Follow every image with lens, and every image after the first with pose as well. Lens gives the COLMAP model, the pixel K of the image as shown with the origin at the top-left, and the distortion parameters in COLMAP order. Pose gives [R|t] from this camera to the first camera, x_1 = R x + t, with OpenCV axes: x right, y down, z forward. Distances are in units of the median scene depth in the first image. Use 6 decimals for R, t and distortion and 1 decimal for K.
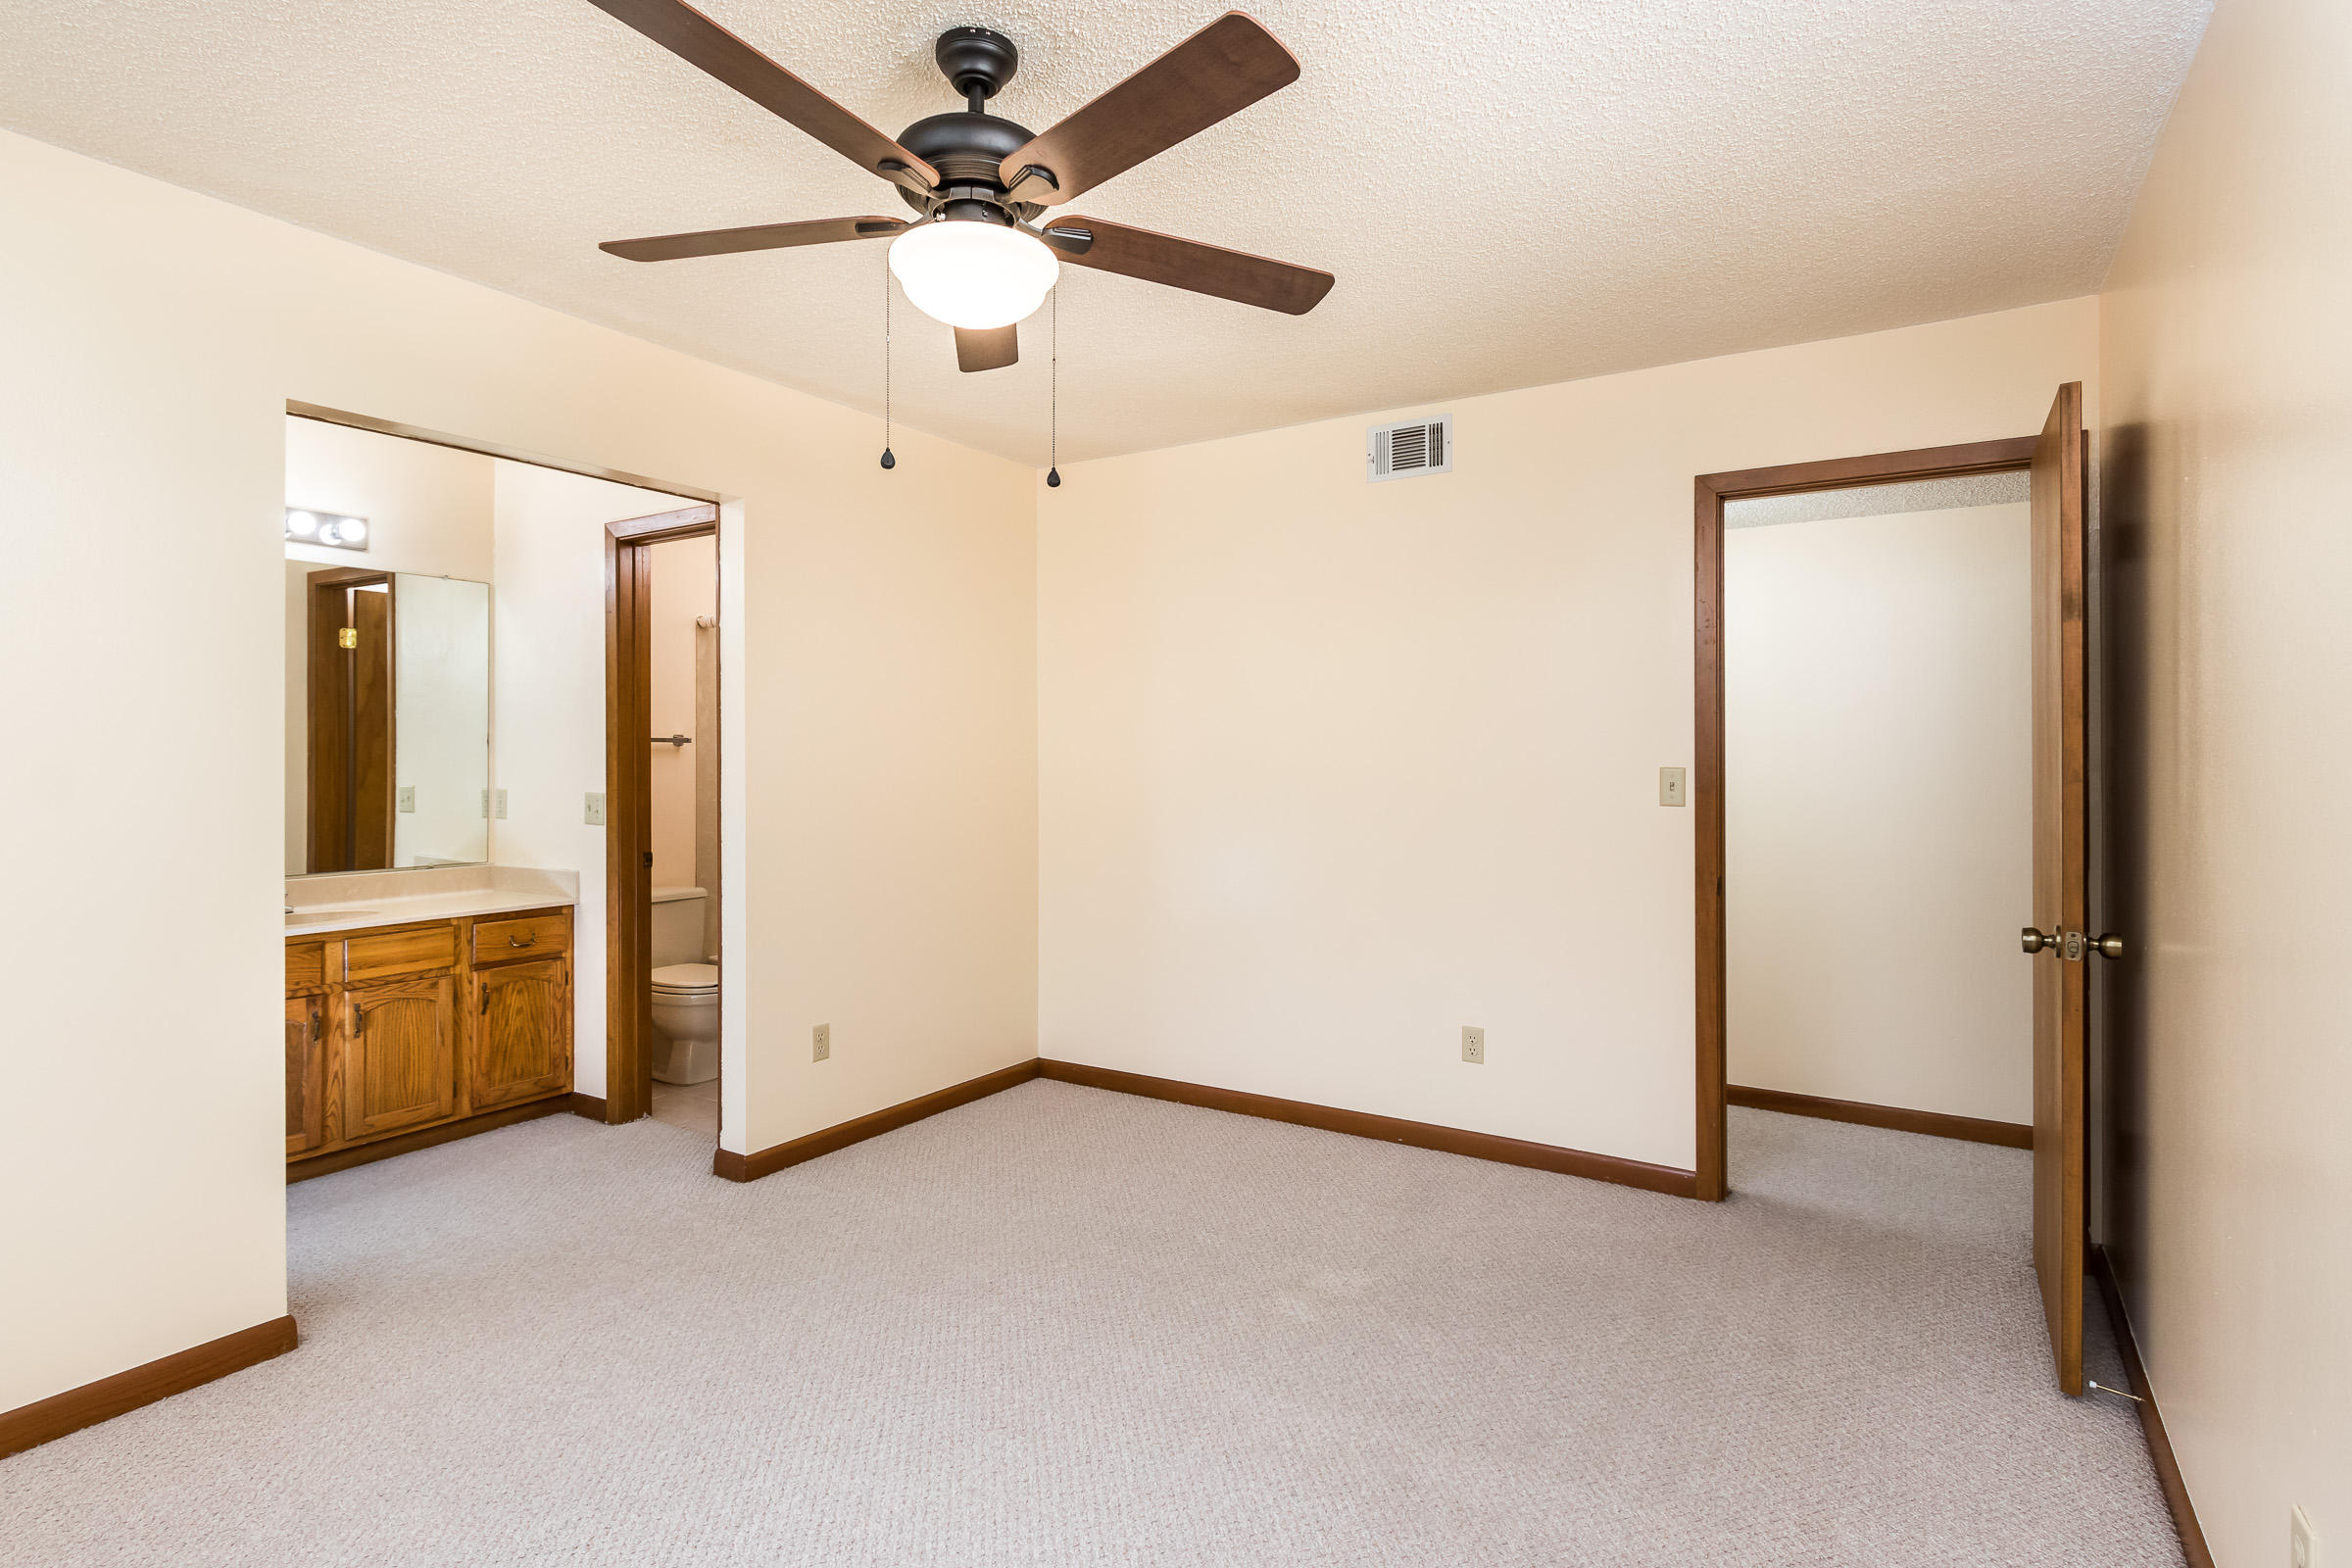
lens RADIAL K [[1155.8, 0, 1176.0], [0, 1155.8, 752.7], [0, 0, 1]] dist [0.001164, 0.000334]
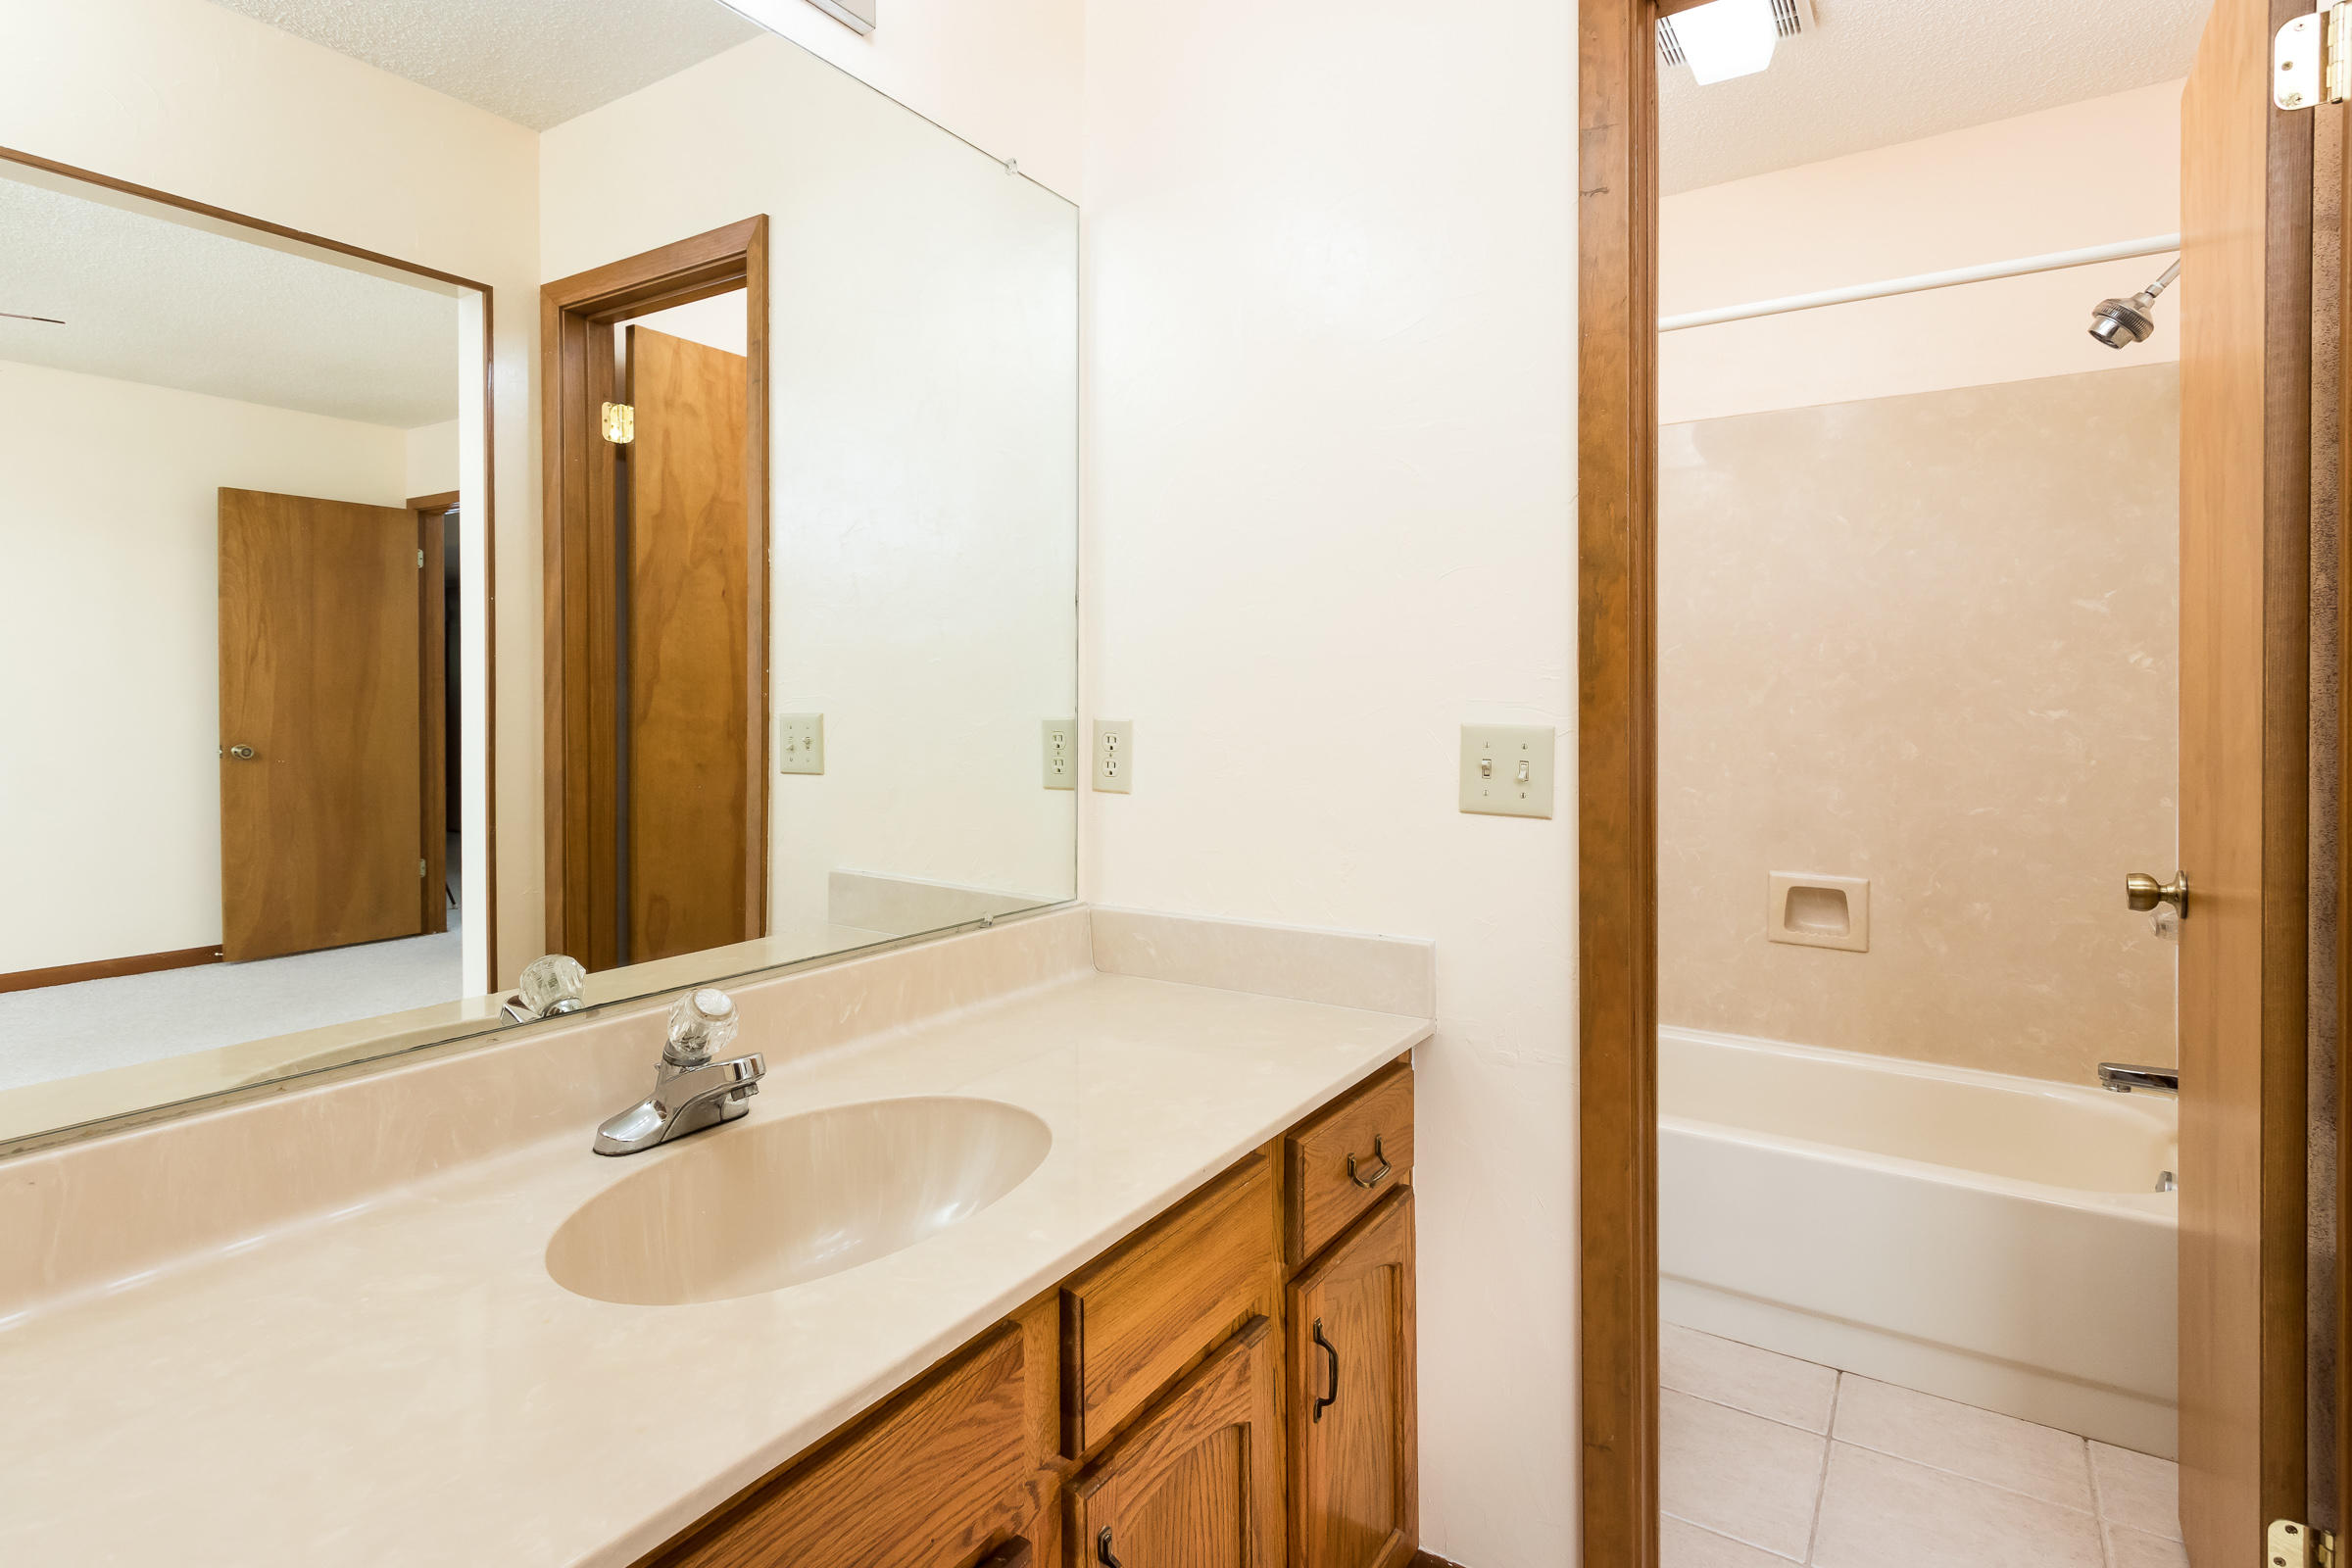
lens RADIAL K [[1200.0, 0, 1172.0], [0, 1200.0, 691.4], [0, 0, 1]] dist [-0.000538, -0.000028]
pose [[0.999533, -0.006024, -0.029954, -0.547874], [0.006054, 0.999981, 0.000896, 0.021248], [0.029948, -0.001077, 0.999551, 0.582656]]
